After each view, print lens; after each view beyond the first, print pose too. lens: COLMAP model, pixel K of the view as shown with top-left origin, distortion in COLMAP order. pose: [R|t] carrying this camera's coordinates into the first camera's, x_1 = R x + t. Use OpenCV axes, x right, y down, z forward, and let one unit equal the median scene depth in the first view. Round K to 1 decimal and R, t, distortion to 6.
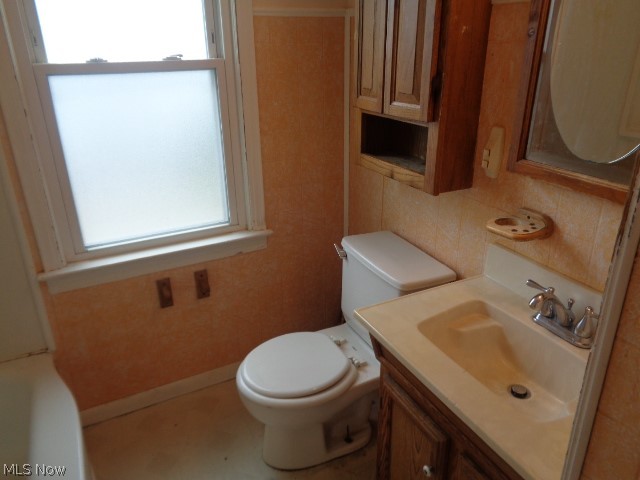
lens RADIAL K [[479.4, 0, 322.2], [0, 479.4, 241.1], [0, 0, 1]] dist [0.008681, 0.003911]
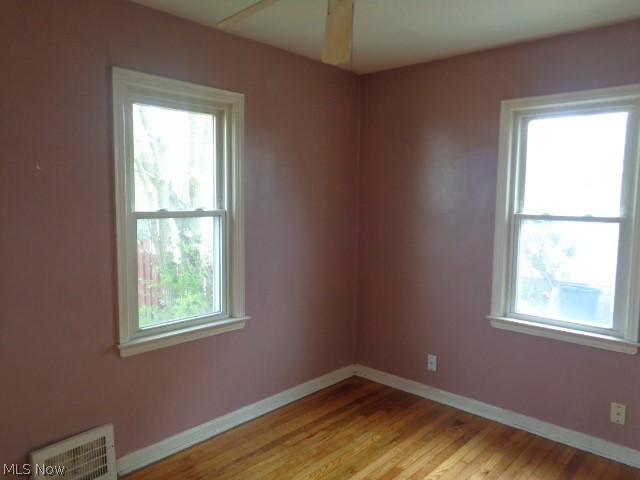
lens RADIAL K [[479.4, 0, 320.2], [0, 479.4, 241.1], [0, 0, 1]] dist [0.008681, 0.003911]
pose [[0.927807, -0.017434, 0.372654, -0.520732], [0.126868, 0.954117, -0.271230, 0.215014], [-0.350827, 0.298927, 0.887447, -0.553847]]
